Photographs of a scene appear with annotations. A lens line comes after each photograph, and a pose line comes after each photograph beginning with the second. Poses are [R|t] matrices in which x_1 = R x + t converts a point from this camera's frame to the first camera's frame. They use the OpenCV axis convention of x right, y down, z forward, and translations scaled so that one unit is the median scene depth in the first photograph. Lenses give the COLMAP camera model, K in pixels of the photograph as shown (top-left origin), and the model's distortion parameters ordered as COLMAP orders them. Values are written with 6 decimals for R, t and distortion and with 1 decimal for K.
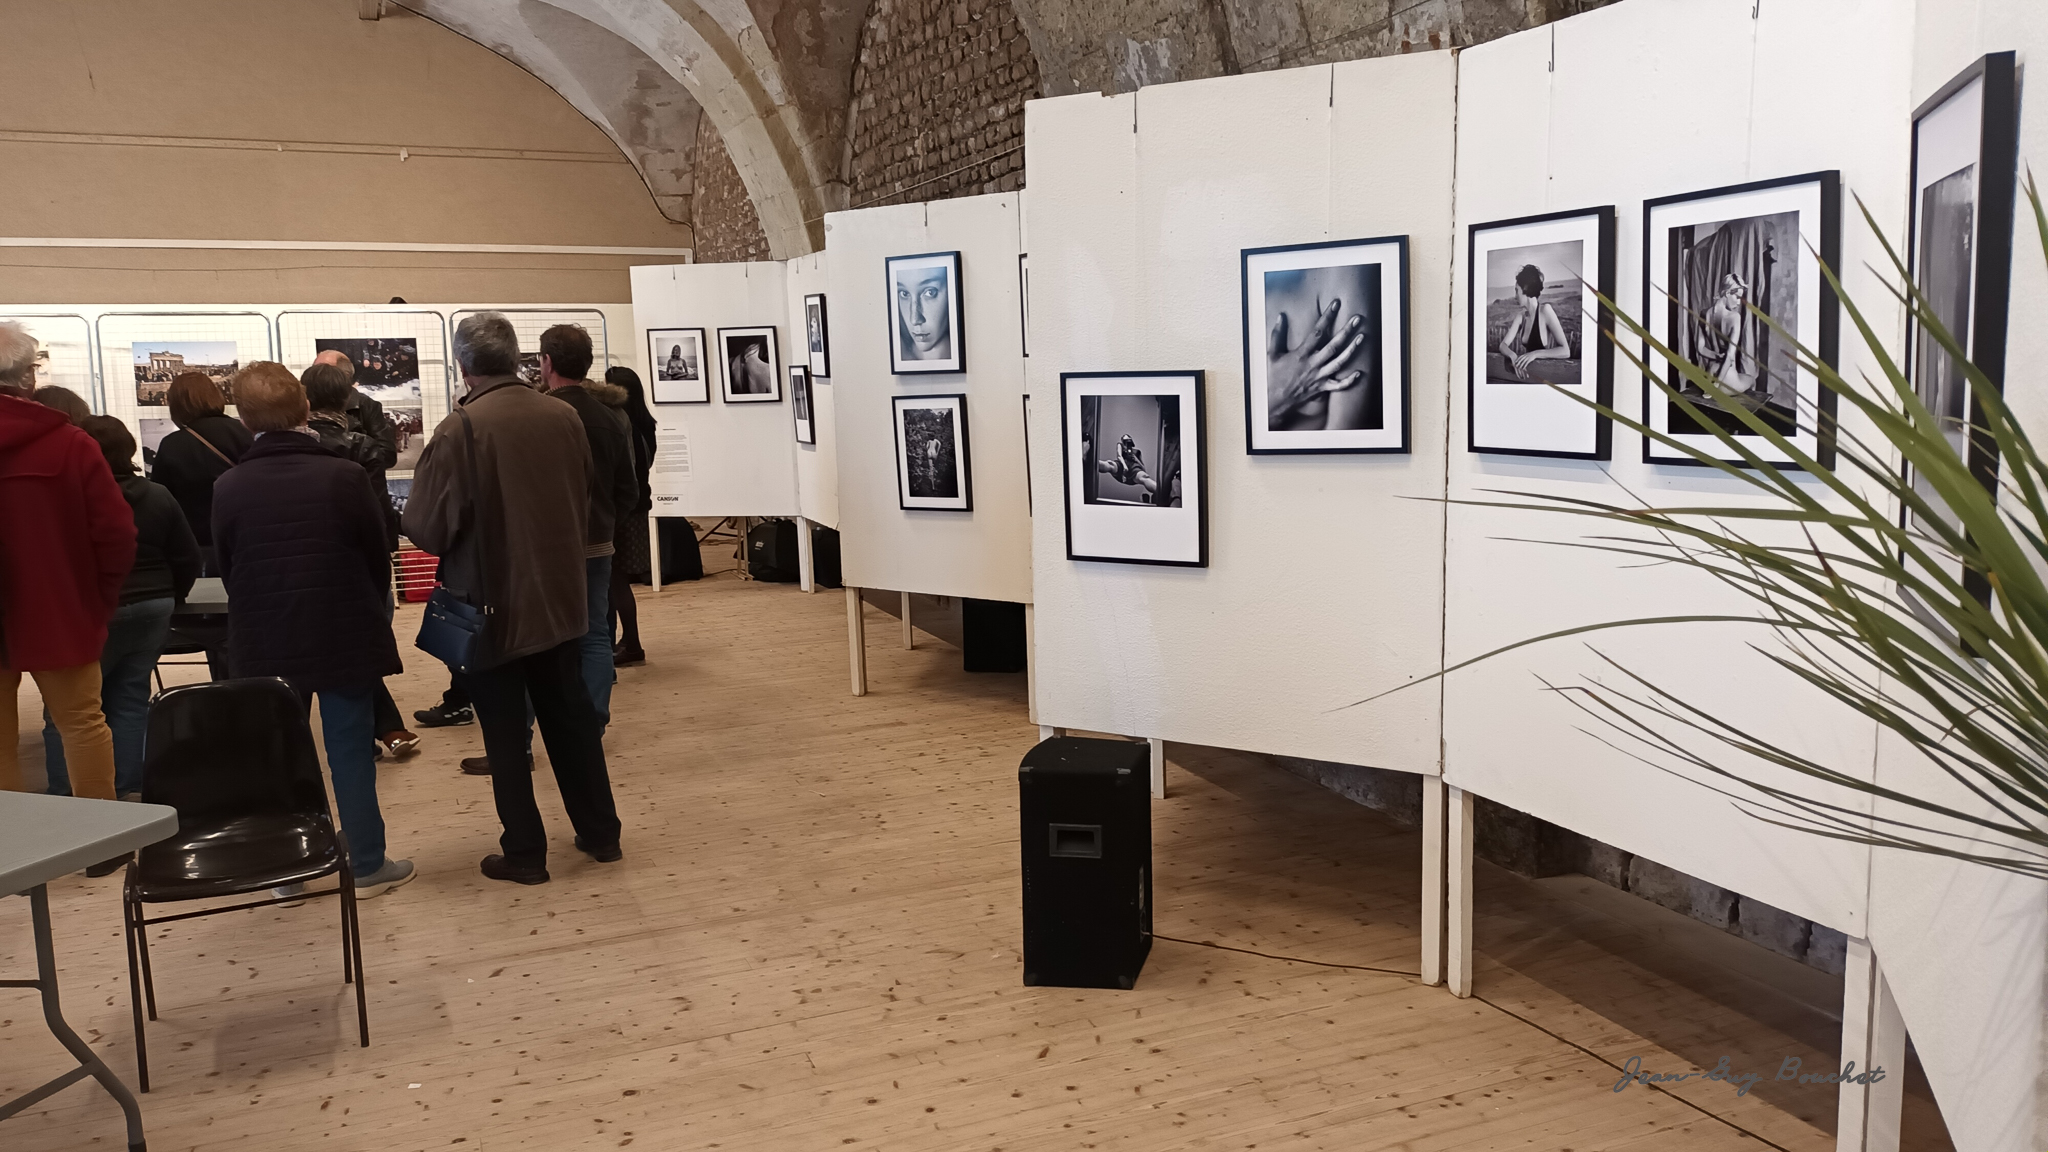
lens RADIAL K [[1541.9, 0, 1024.0], [0, 1541.9, 576.0], [0, 0, 1]] dist [0.059455, -0.086308]
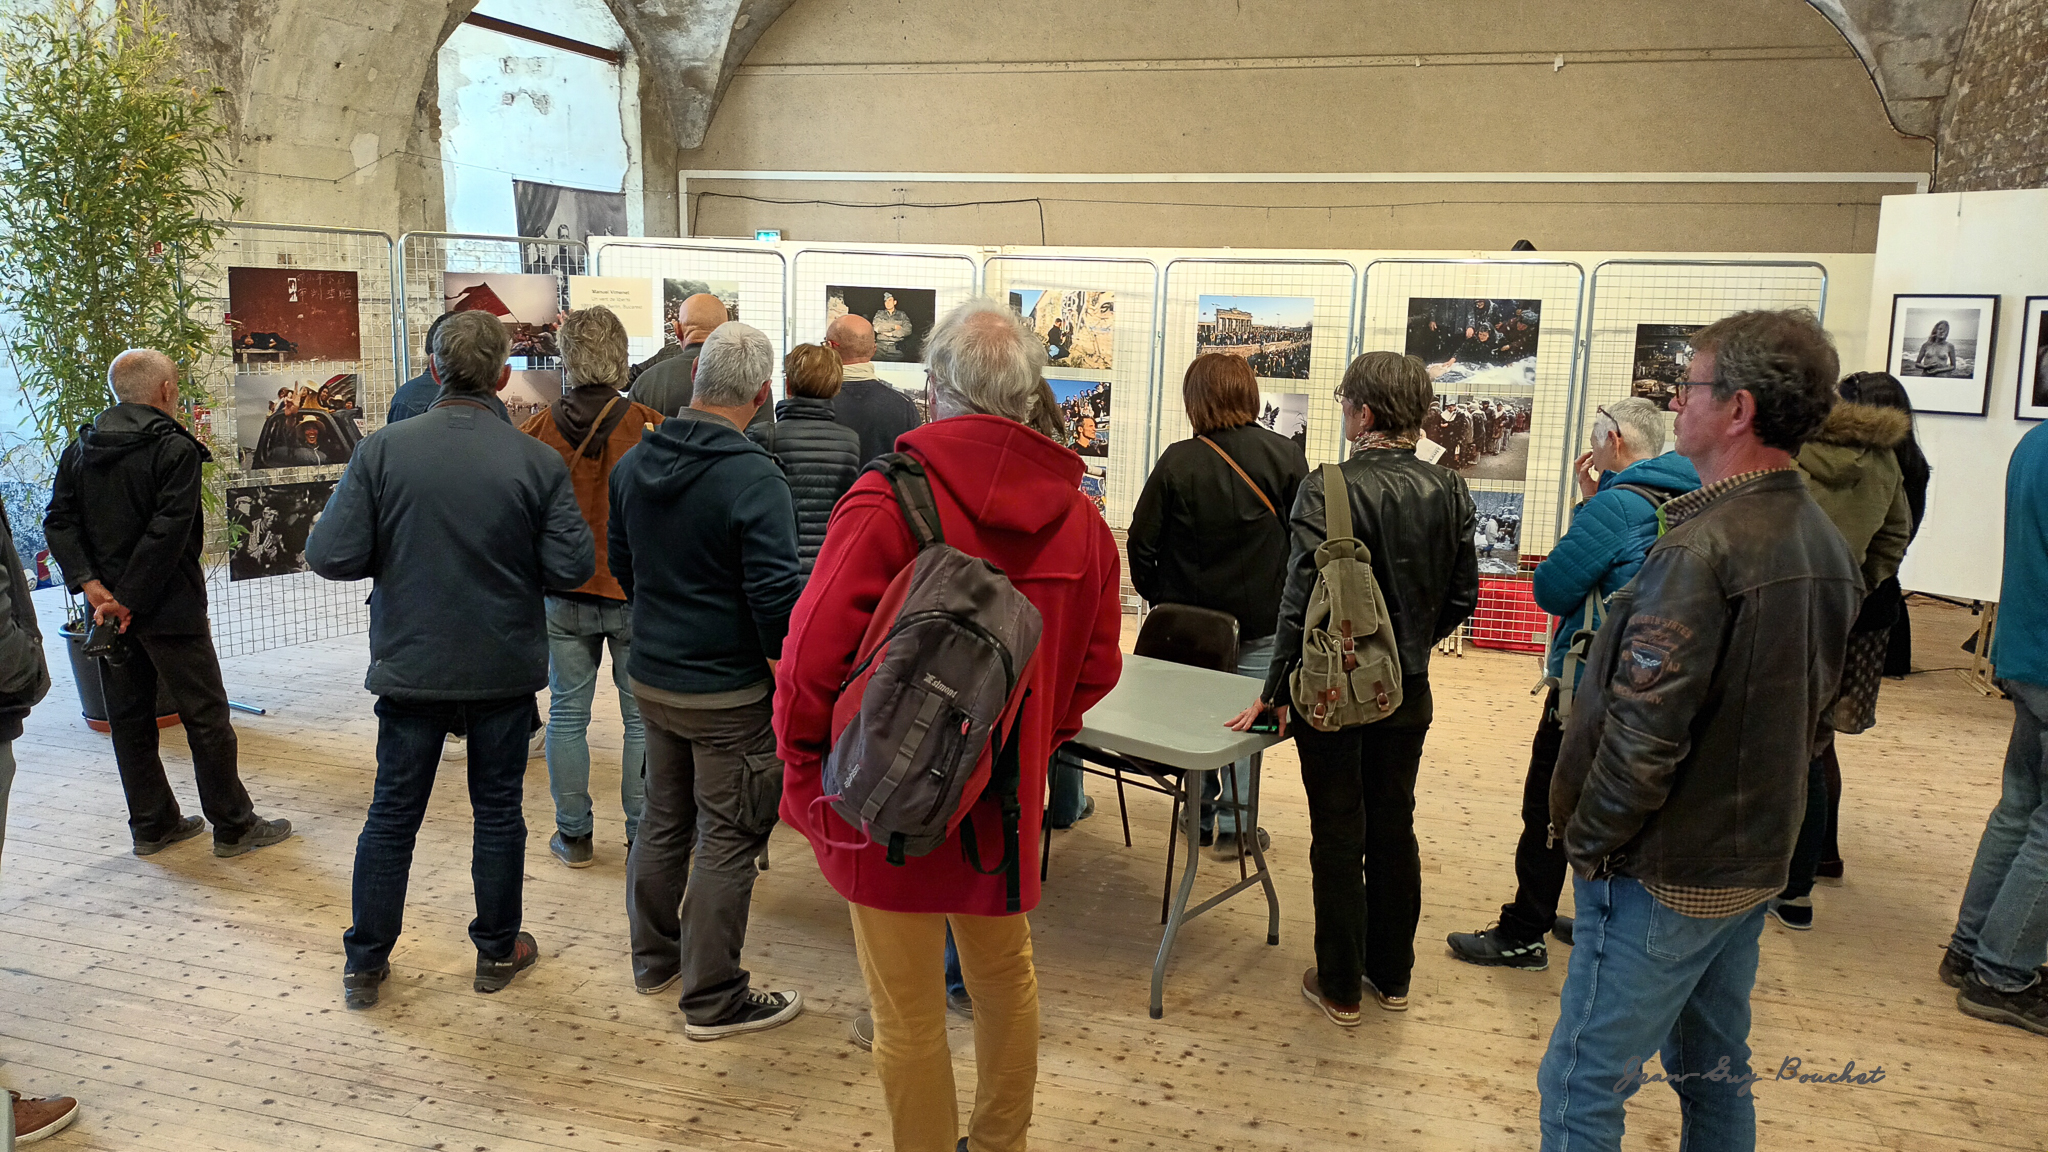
lens RADIAL K [[1540.7, 0, 1005.3], [0, 1540.7, 598.3], [0, 0, 1]] dist [0.009941, -0.008825]
pose [[0.769616, 0.155475, -0.619288, -0.114653], [-0.121916, 0.987839, 0.096490, -0.053405], [0.626759, 0.001241, 0.779212, 0.279165]]
